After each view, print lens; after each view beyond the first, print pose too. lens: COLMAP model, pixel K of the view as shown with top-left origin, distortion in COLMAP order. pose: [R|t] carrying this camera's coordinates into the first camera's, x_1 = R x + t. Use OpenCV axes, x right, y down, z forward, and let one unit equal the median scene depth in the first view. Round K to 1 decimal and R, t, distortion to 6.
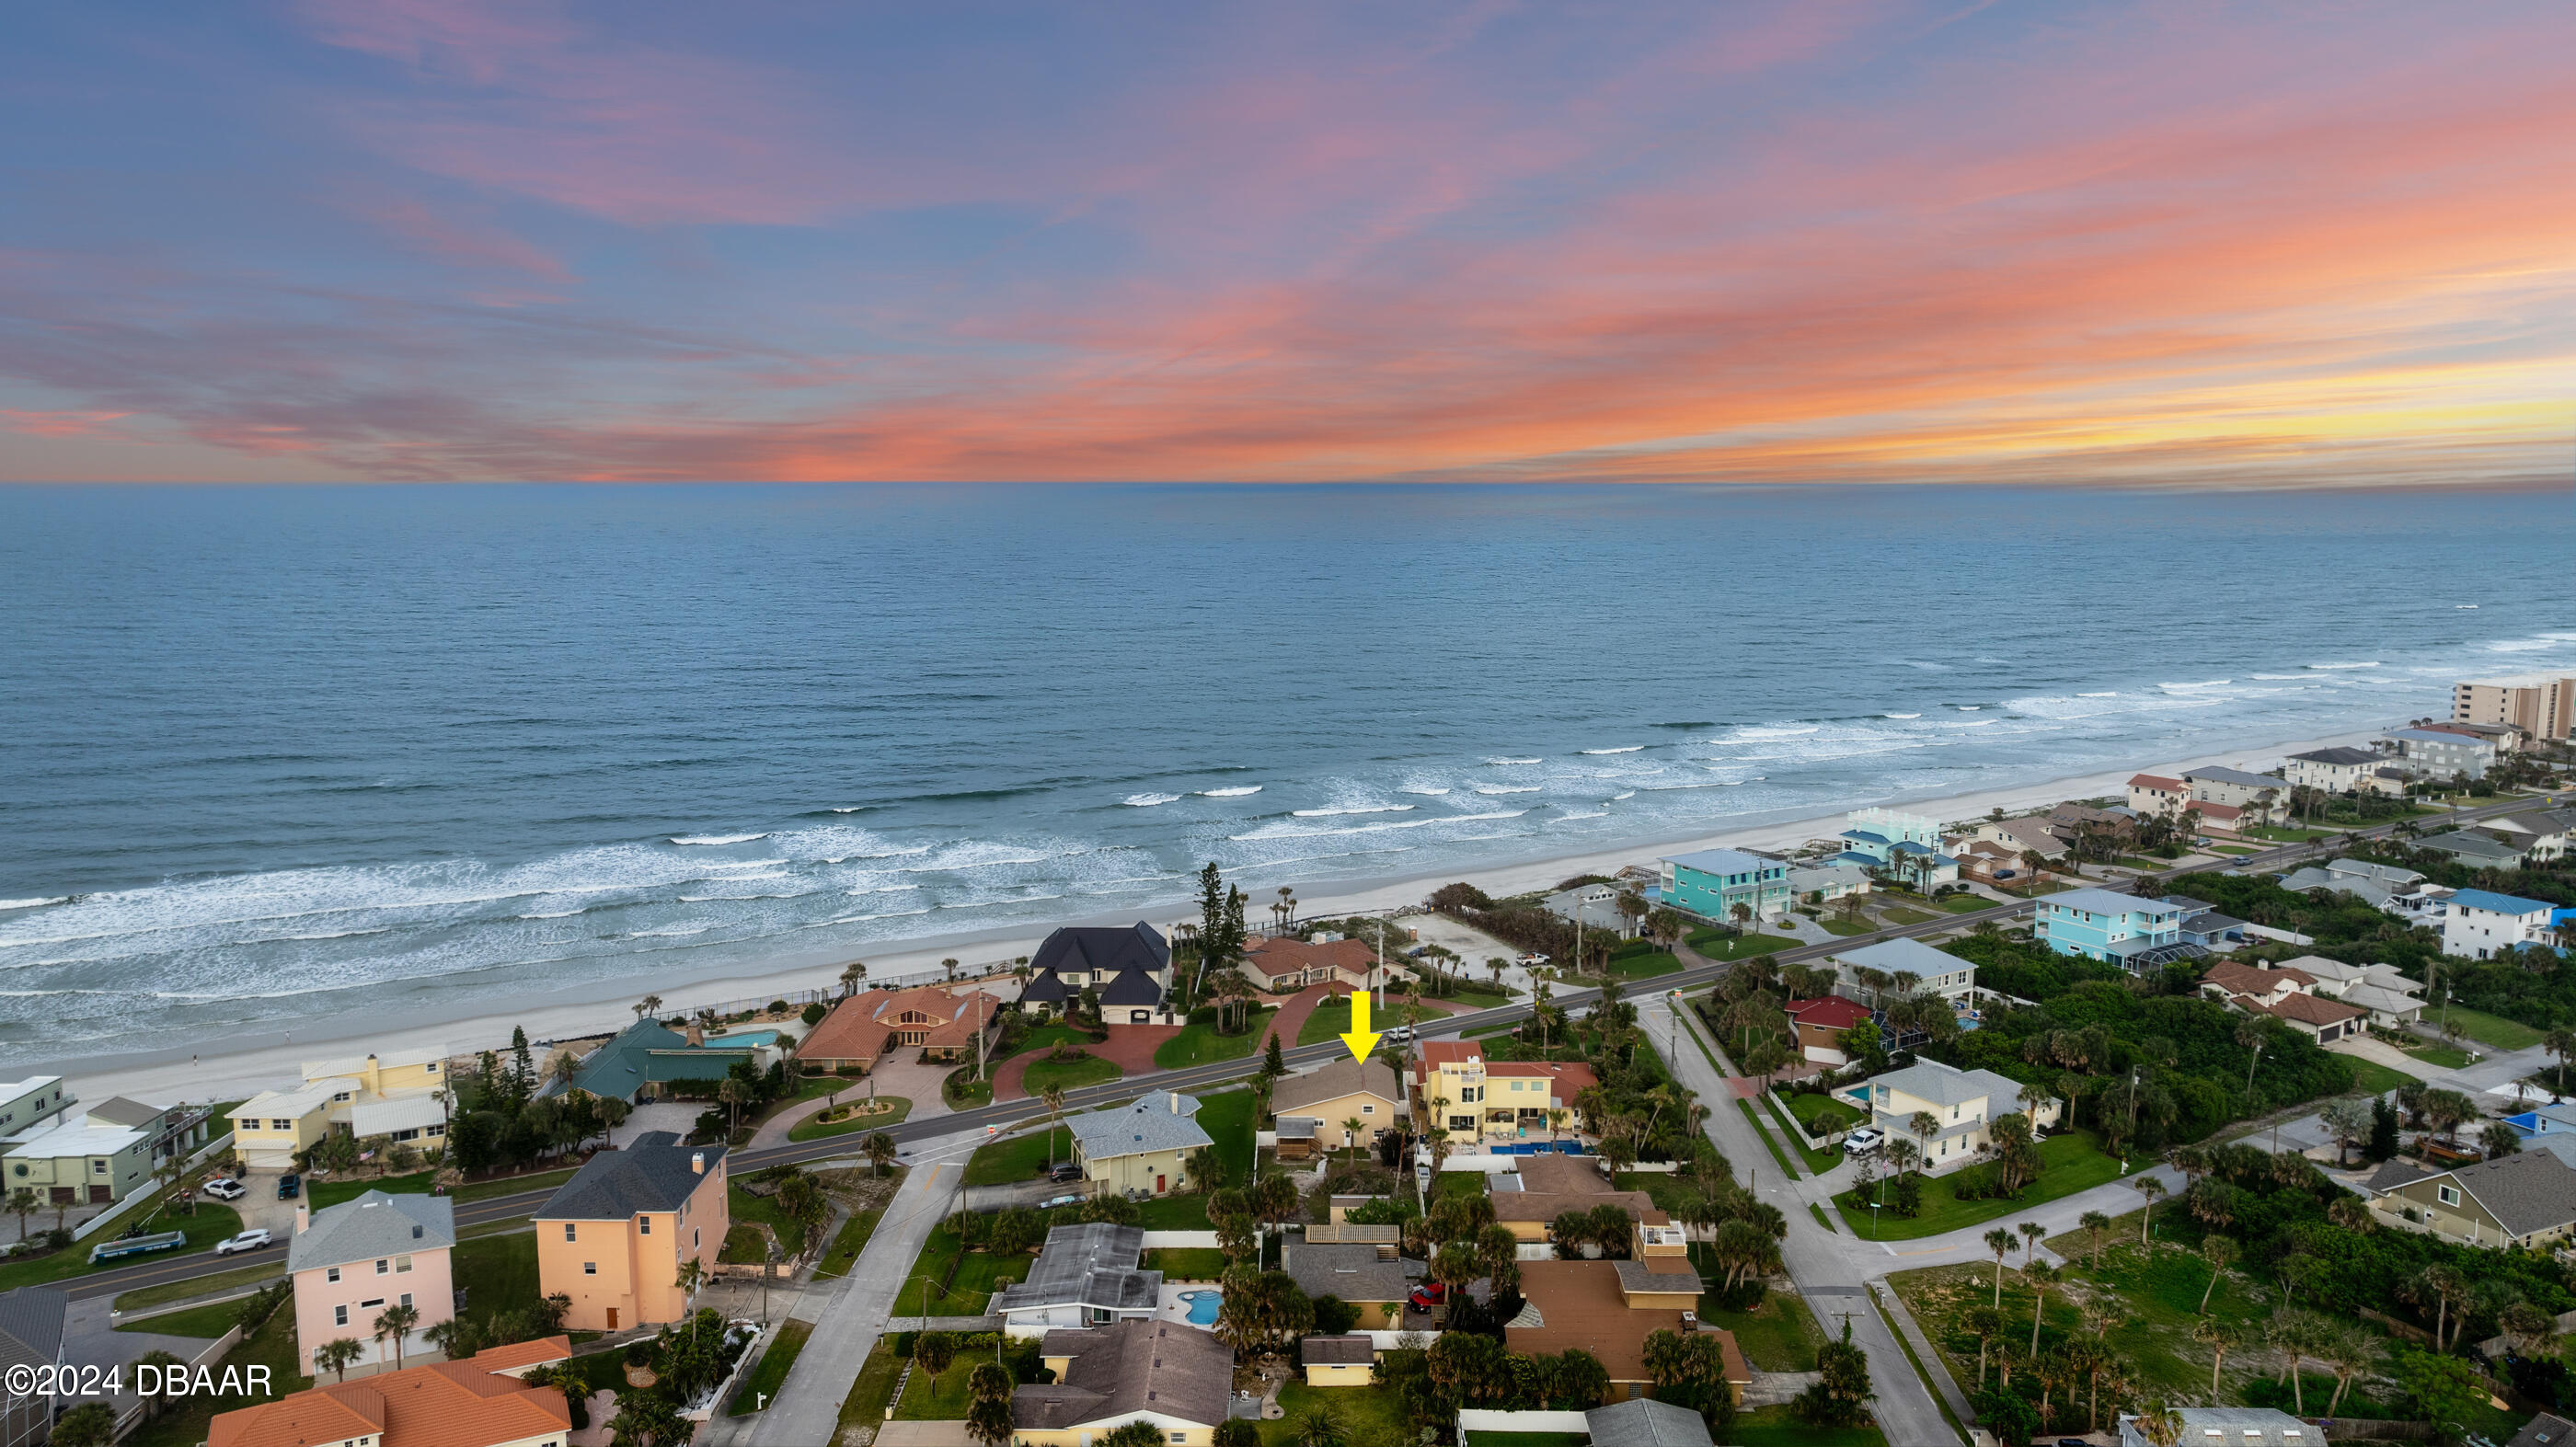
lens RADIAL K [[1797.1, 0, 1268.8], [0, 1797.1, 856.7], [0, 0, 1]] dist [-0.027999, 0.000262]
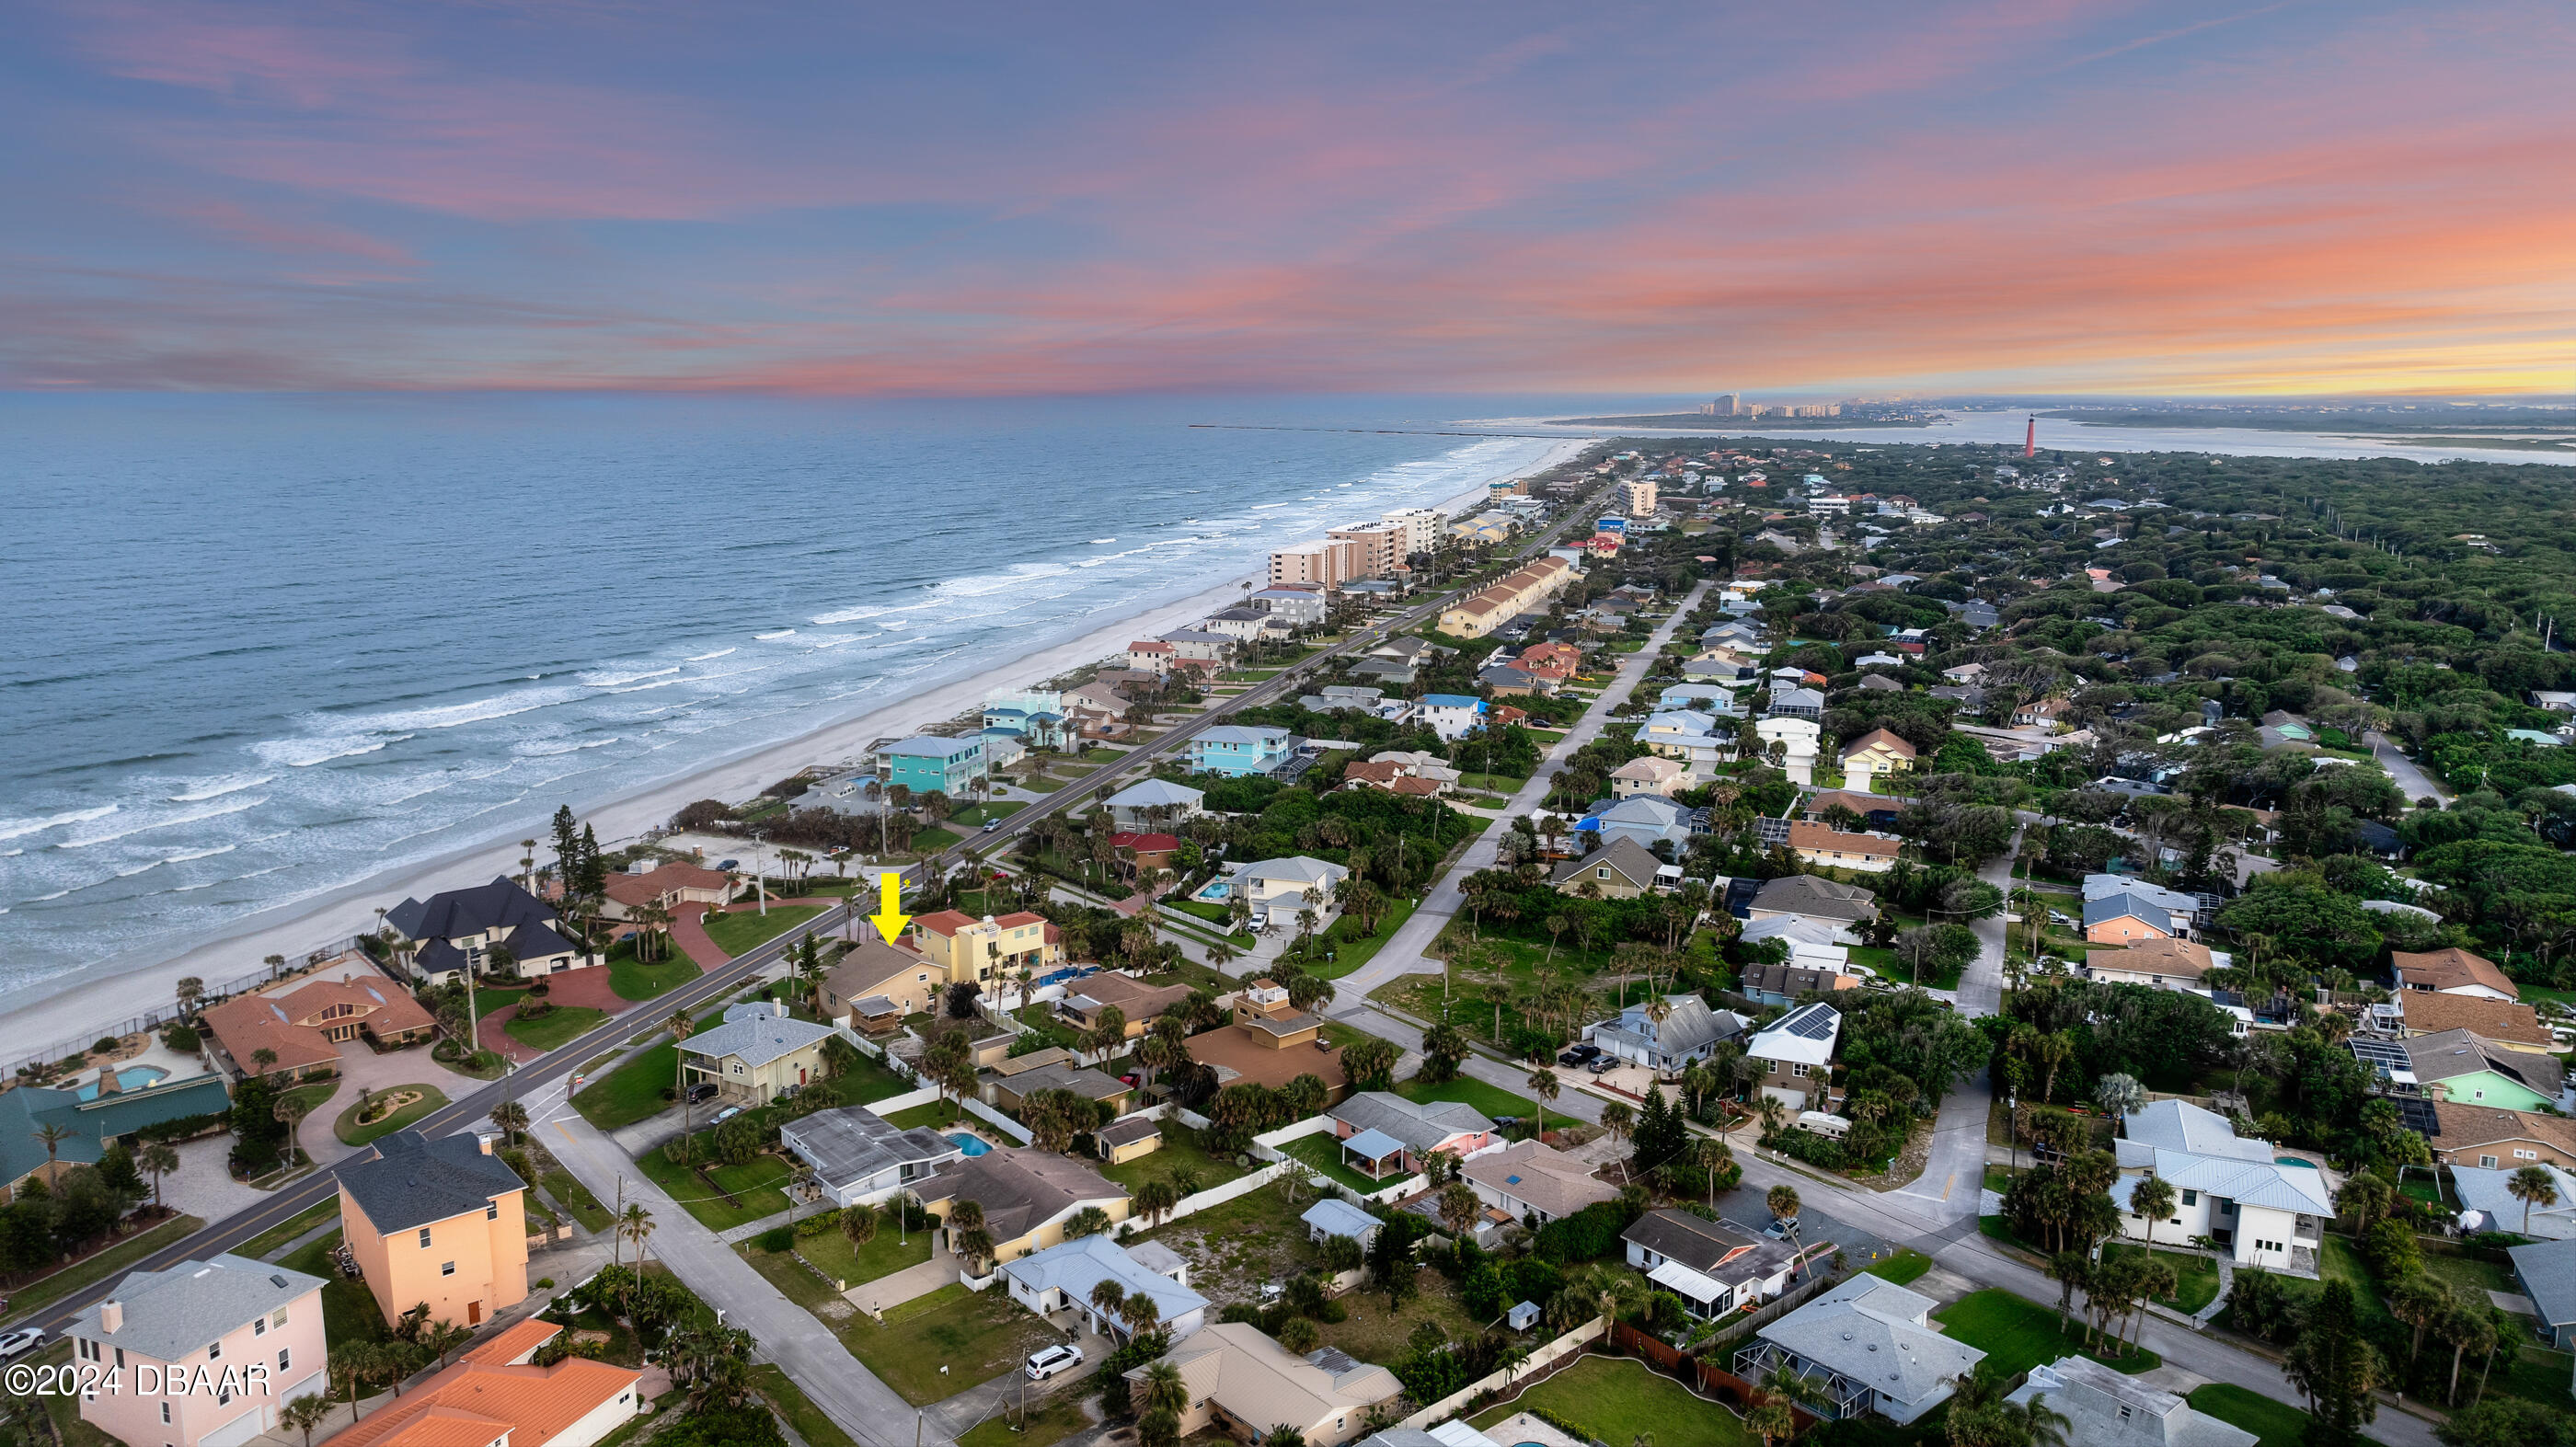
lens RADIAL K [[1797.1, 0, 1268.8], [0, 1797.1, 856.7], [0, 0, 1]] dist [-0.027999, 0.000262]
pose [[0.747523, -0.166676, 0.642984, -0.421289], [0.133177, 0.985958, 0.100753, -0.018525], [-0.650748, 0.010315, 0.759224, -0.016109]]
